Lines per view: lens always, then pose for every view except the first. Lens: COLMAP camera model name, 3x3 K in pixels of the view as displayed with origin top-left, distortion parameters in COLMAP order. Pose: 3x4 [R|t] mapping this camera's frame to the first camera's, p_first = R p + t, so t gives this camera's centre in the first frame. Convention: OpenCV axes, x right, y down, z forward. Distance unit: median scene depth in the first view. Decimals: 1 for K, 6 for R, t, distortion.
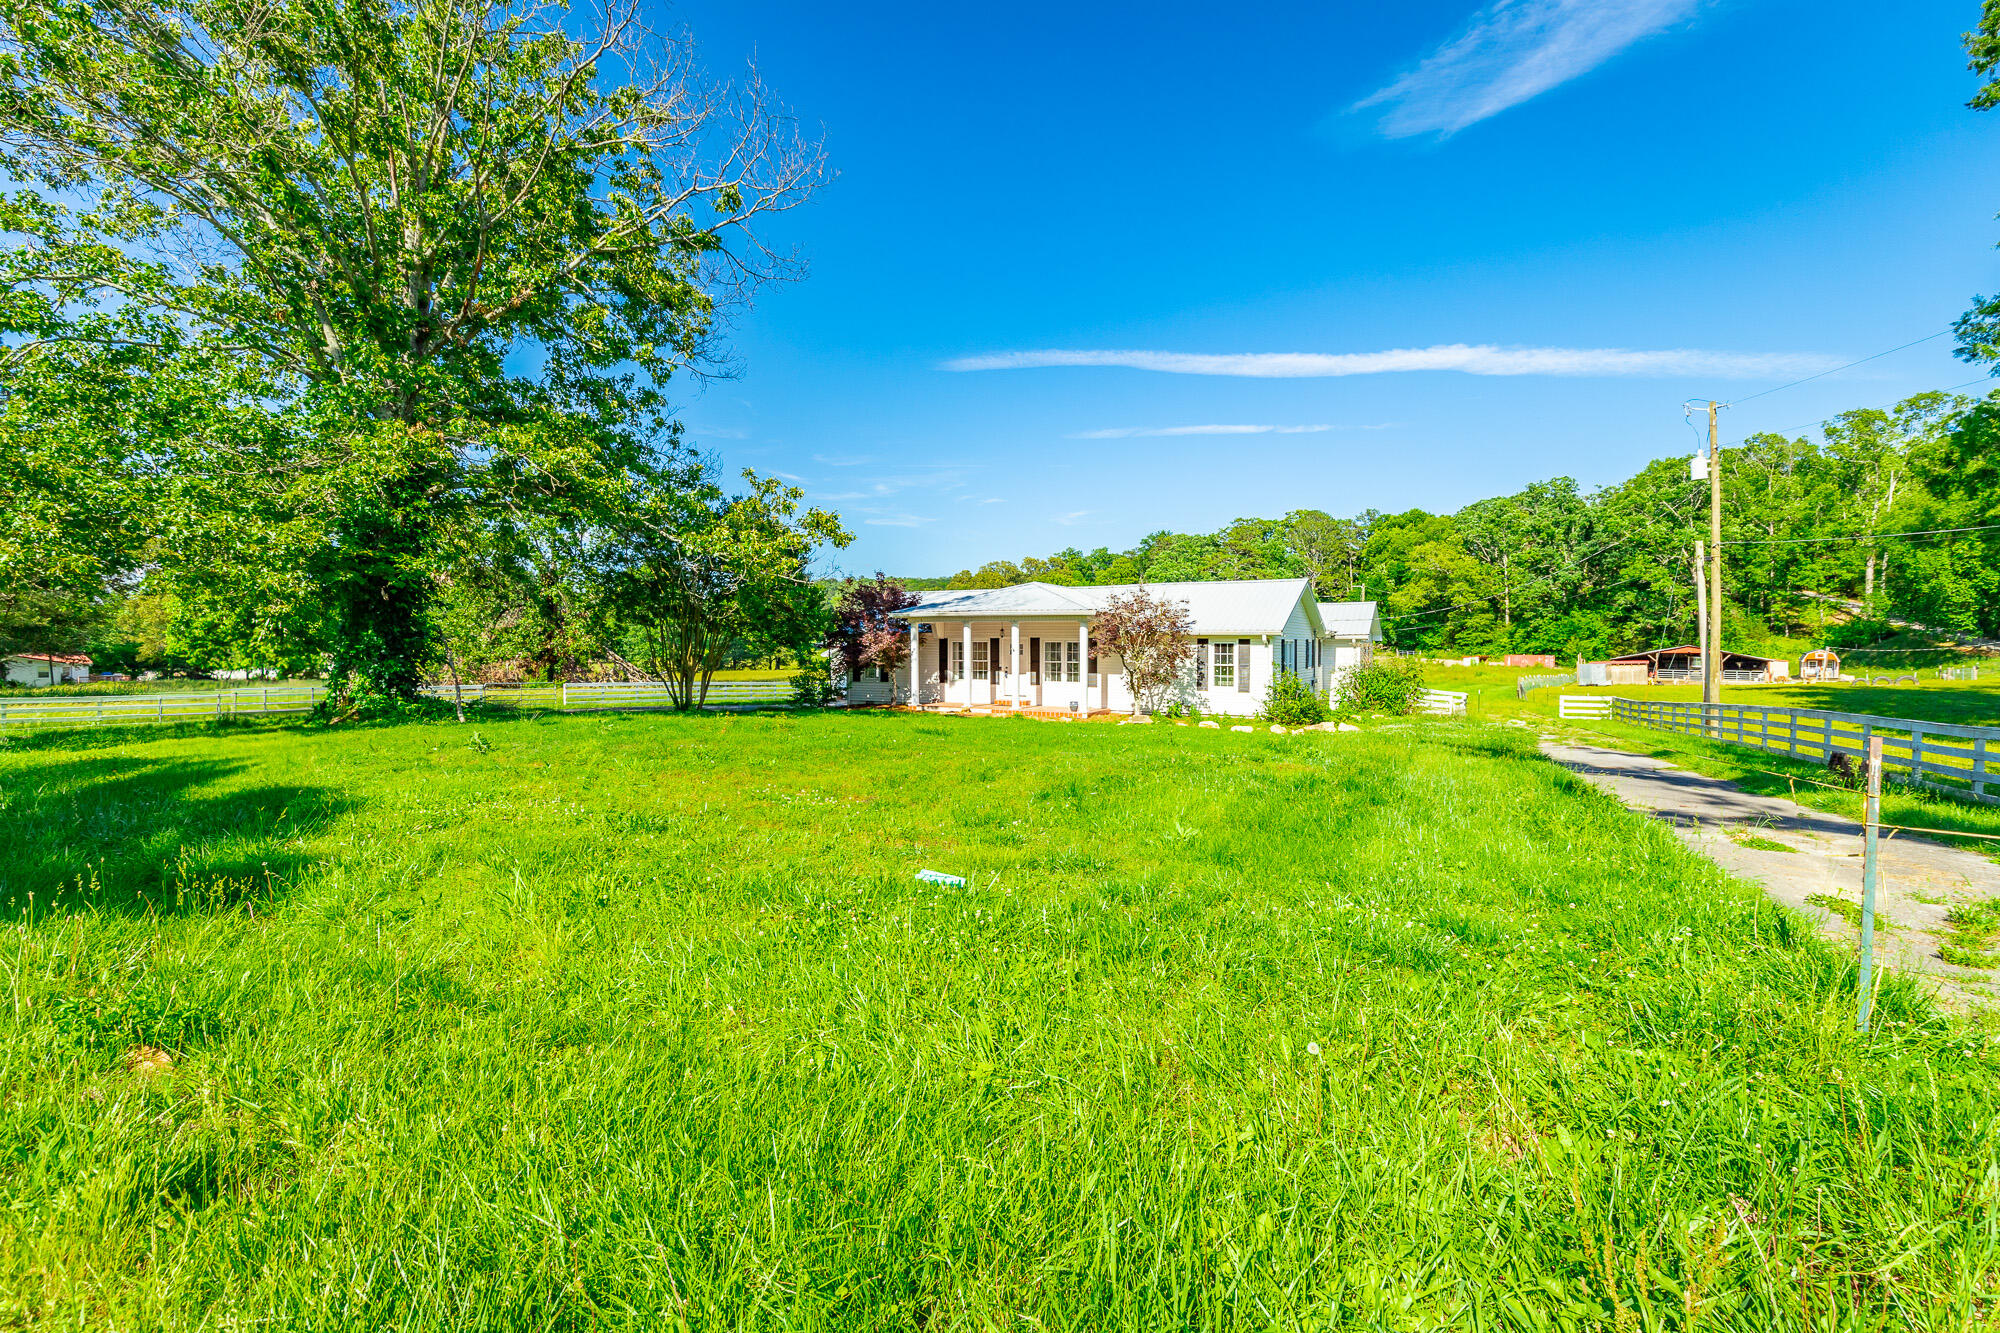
lens RADIAL K [[911.6, 0, 965.4], [0, 911.6, 674.7], [0, 0, 1]] dist [0.001487, 0.000339]
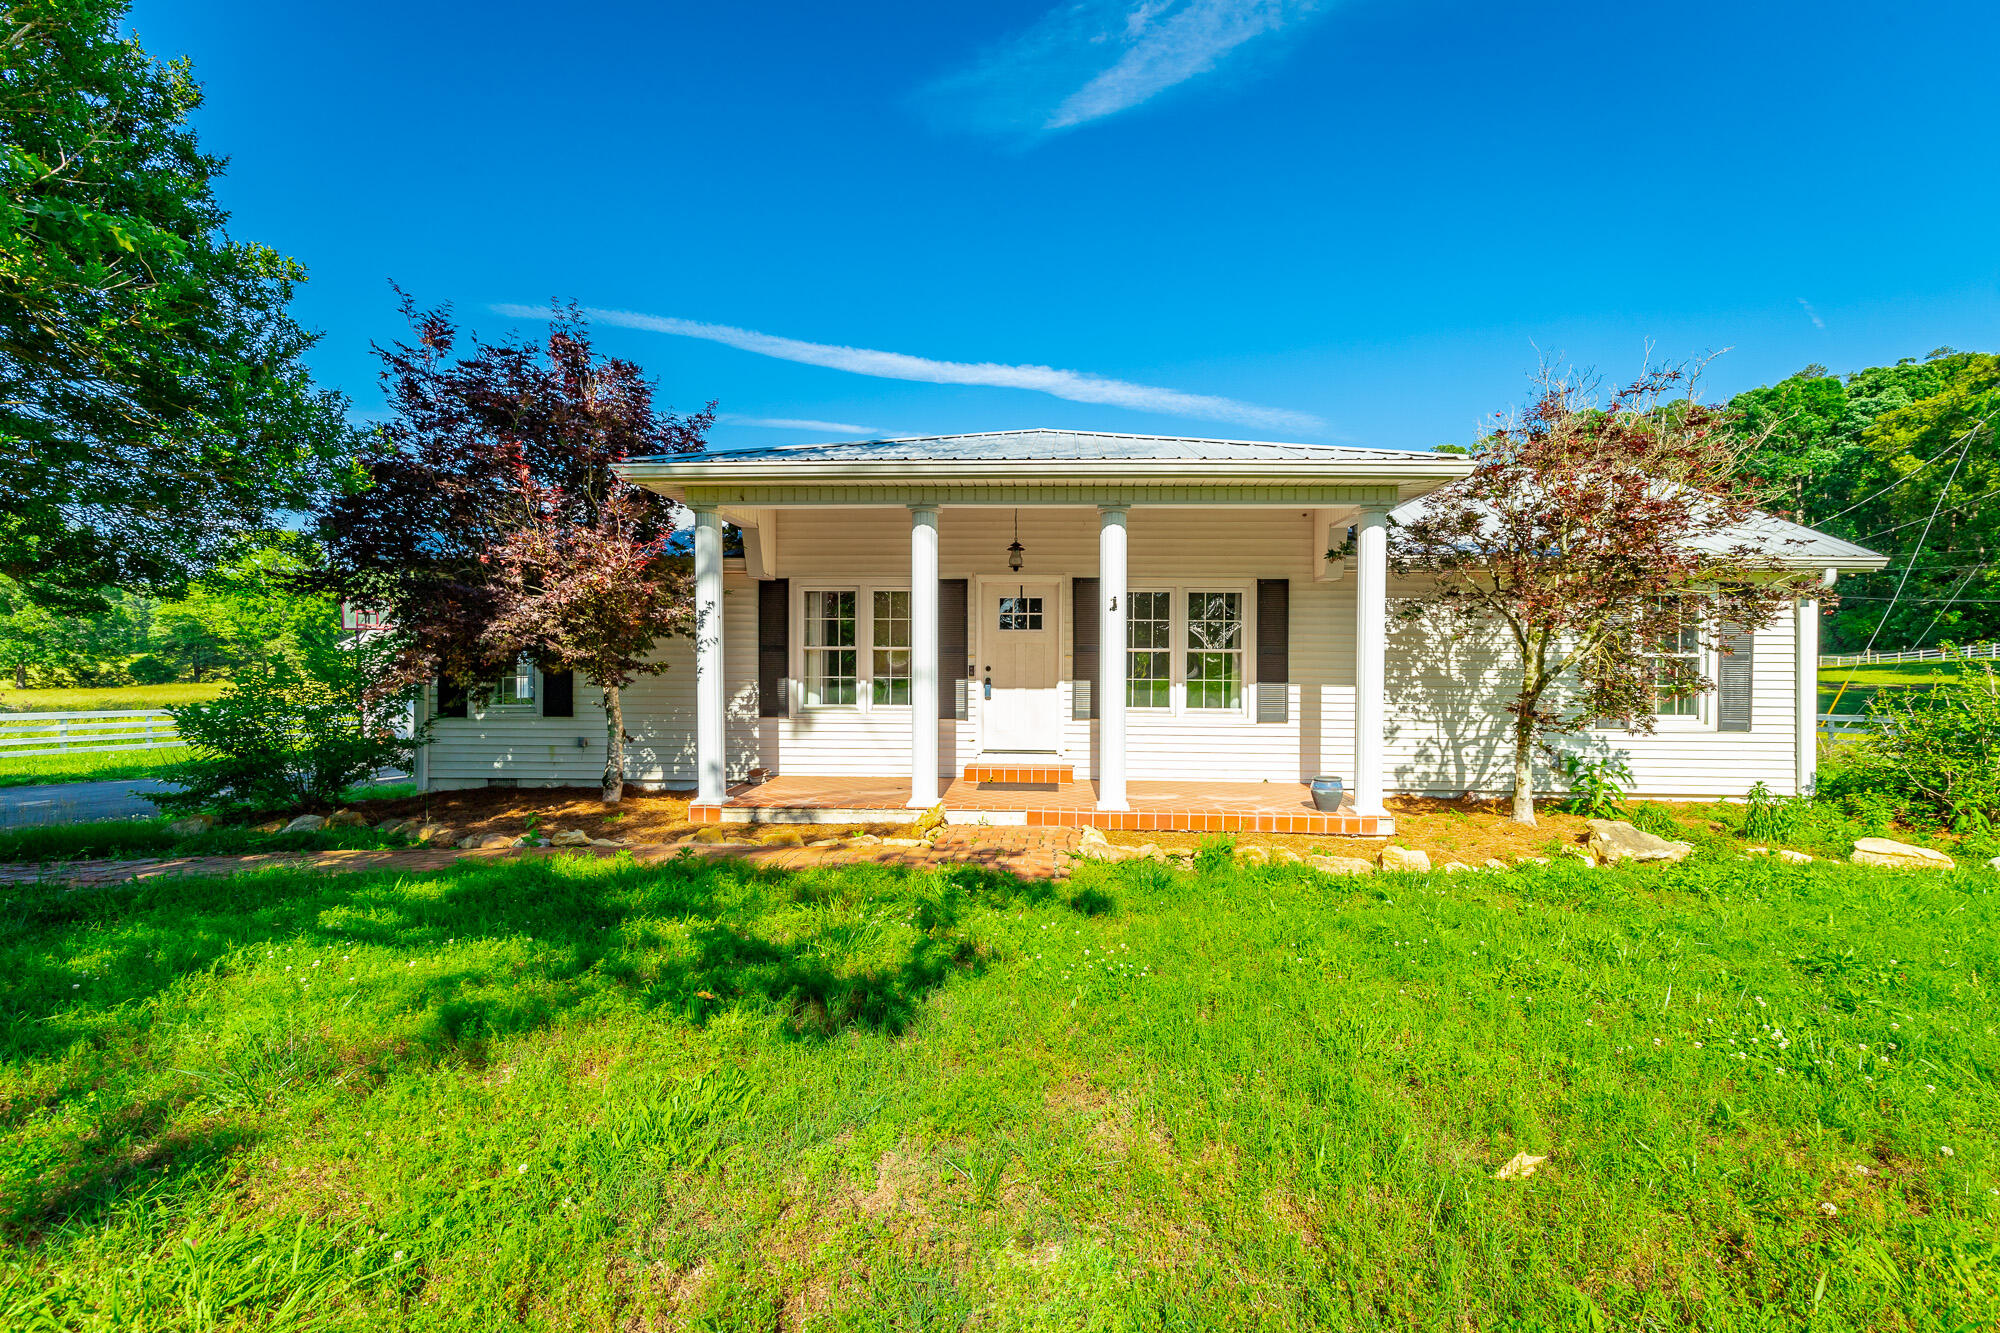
lens RADIAL K [[935.8, 0, 1005.8], [0, 935.8, 658.8], [0, 0, 1]] dist [0.000795, -0.000452]
pose [[0.899957, 0.001447, 0.435977, -0.030634], [0.010047, 0.999660, -0.024056, -0.000908], [-0.435864, 0.026030, 0.899636, 0.218238]]
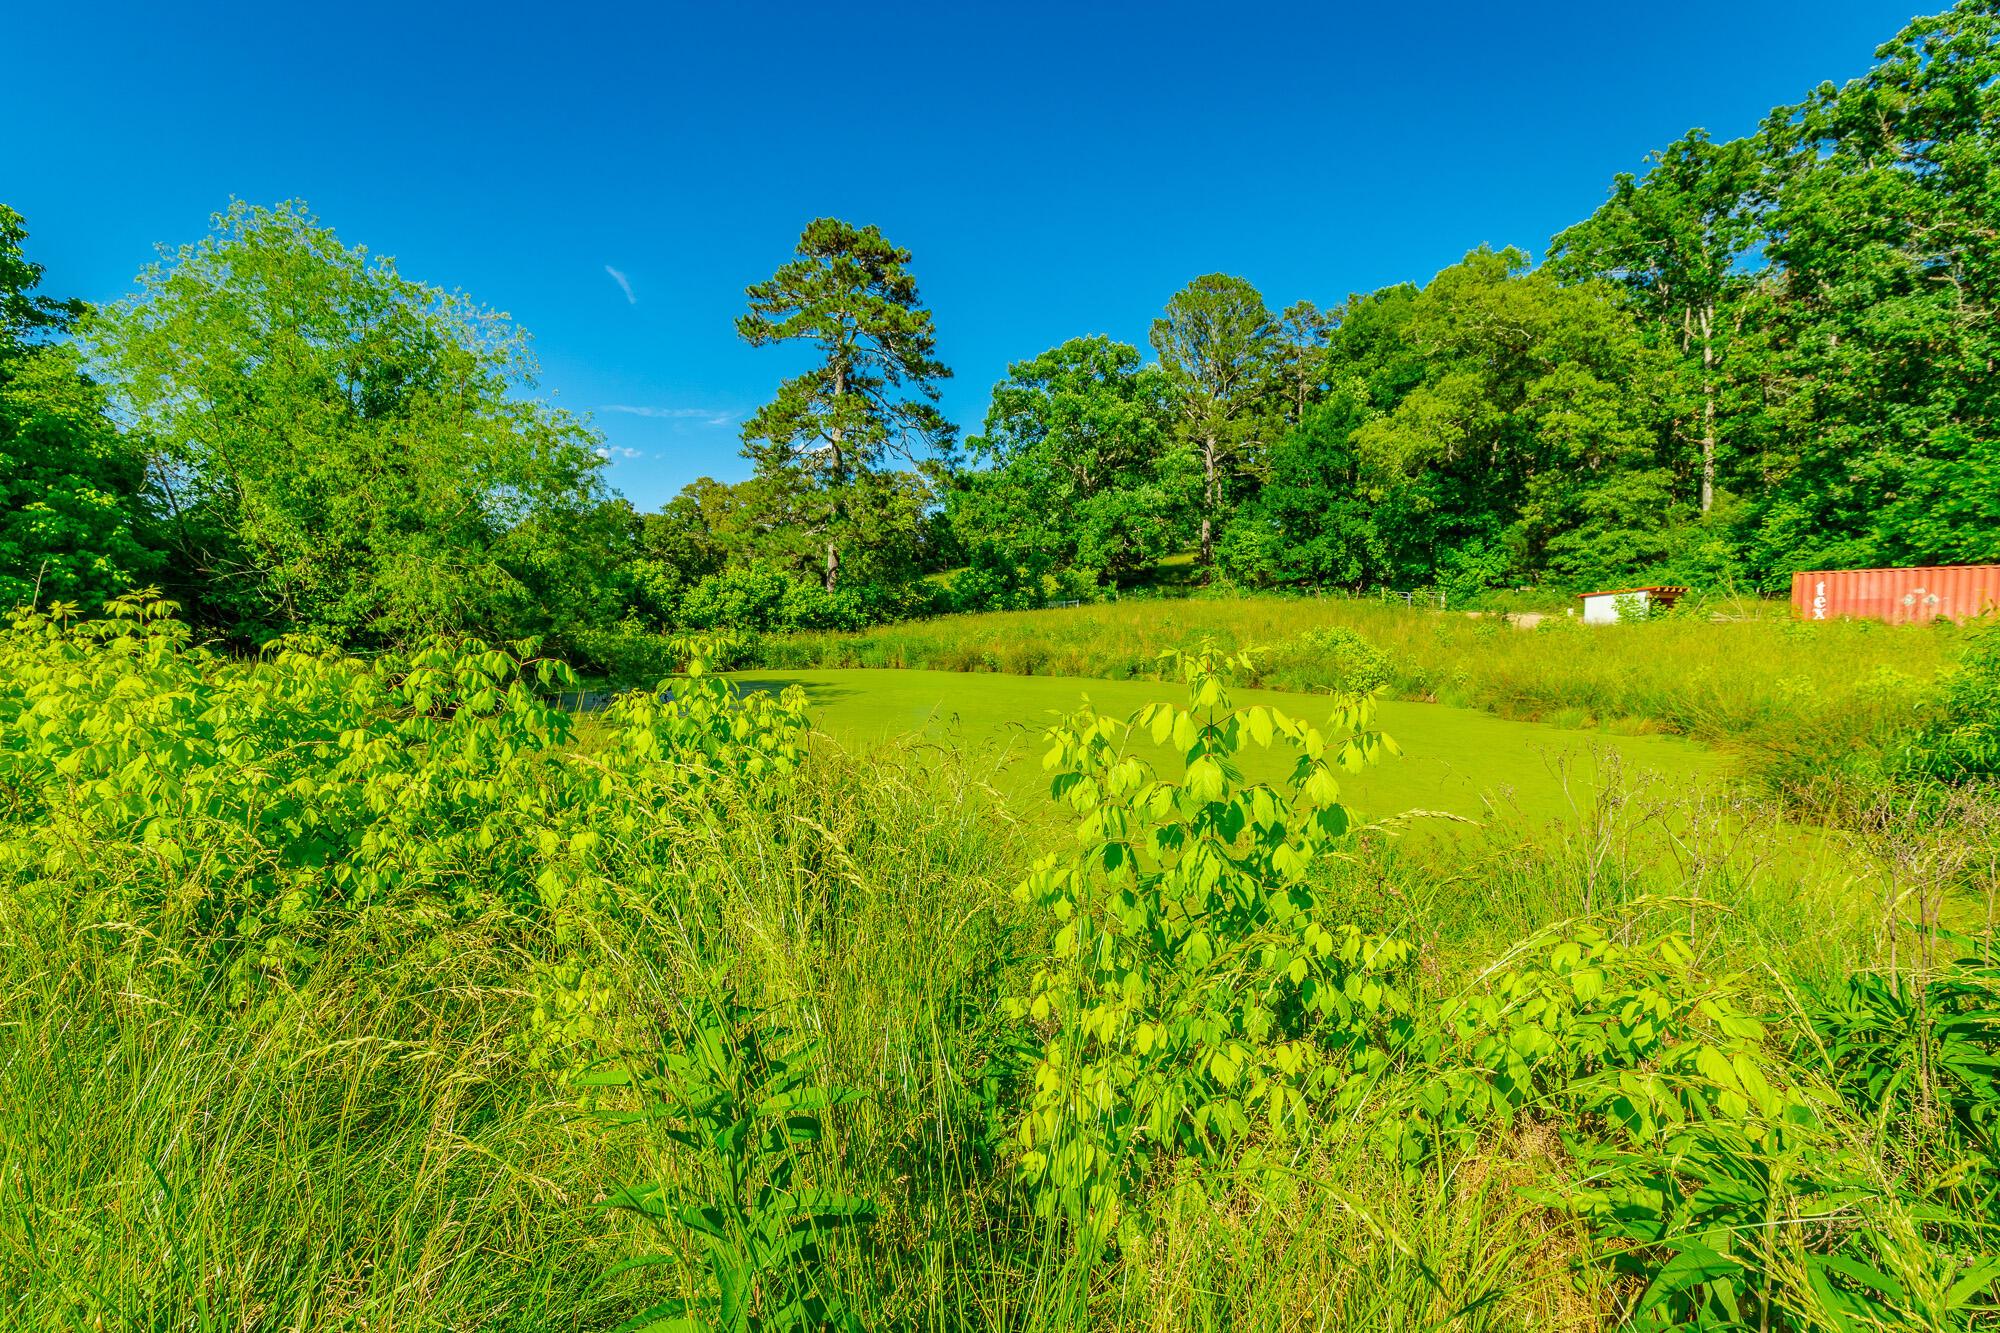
lens RADIAL K [[894.9, 0, 1007.7], [0, 894.9, 668.4], [0, 0, 1]] dist [0.002112, -0.000091]
pose [[0.999451, 0.012718, -0.030607, 0.544441], [-0.012121, 0.999734, 0.019611, -0.001542], [0.030848, -0.019229, 0.999339, 1.034049]]
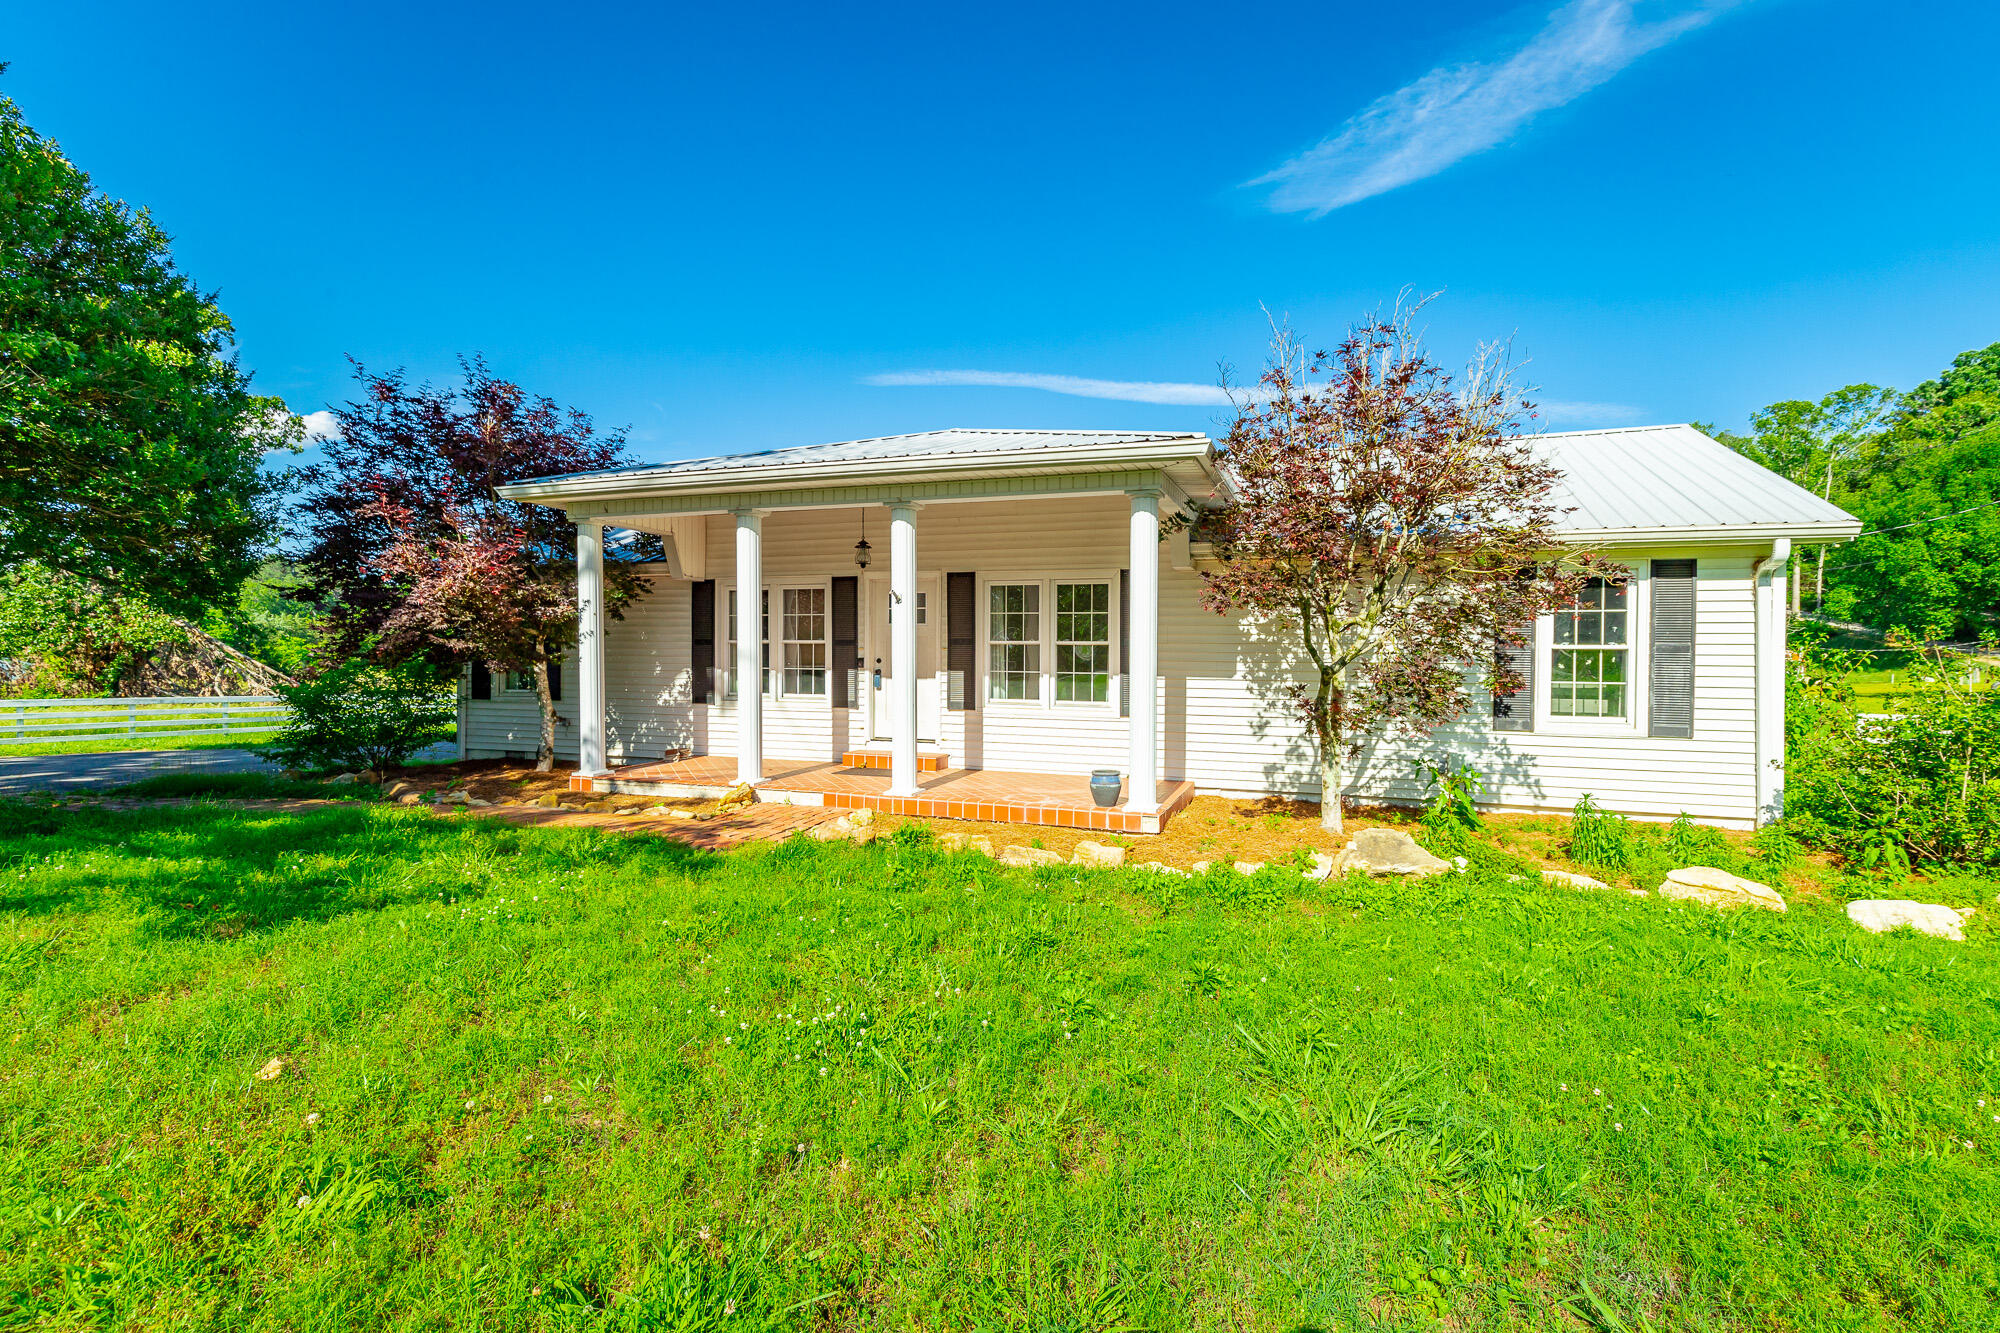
lens RADIAL K [[926.9, 0, 1005.6], [0, 926.9, 663.3], [0, 0, 1]] dist [-0.000944, 0.000667]
pose [[0.986294, 0.000071, 0.164995, 0.010962], [0.002637, 0.999865, -0.016191, -0.000186], [-0.164974, 0.016404, 0.986162, 0.202315]]
